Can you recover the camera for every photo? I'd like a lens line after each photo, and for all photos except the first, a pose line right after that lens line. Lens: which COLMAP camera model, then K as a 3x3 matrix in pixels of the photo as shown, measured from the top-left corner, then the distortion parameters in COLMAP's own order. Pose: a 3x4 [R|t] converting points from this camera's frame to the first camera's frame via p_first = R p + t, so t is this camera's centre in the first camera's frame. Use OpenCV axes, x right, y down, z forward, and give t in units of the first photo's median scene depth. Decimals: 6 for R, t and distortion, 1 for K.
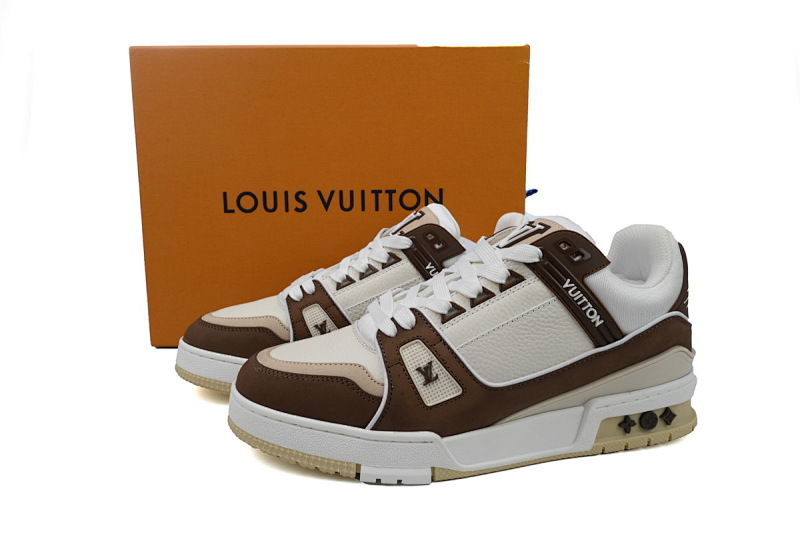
lens RADIAL K [[555.8, 0, 399.1], [0, 555.8, 264.1], [0, 0, 1]] dist [-0.046544, -0.009769]
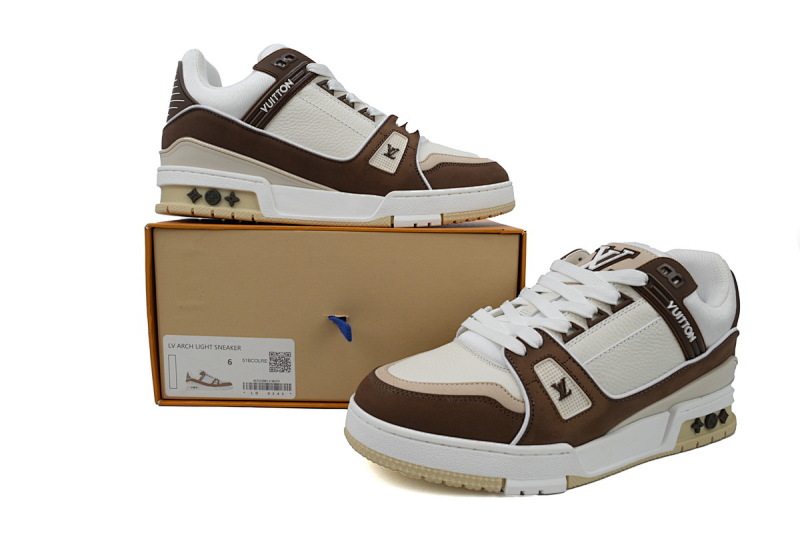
lens RADIAL K [[555.8, 0, 405.1], [0, 555.8, 265.9], [0, 0, 1]] dist [-0.046544, -0.009769]
pose [[0.975946, 0.011453, 0.217711, -0.468479], [-0.010806, 0.999933, -0.004164, -0.033579], [-0.217745, 0.001711, 0.976004, 0.018247]]
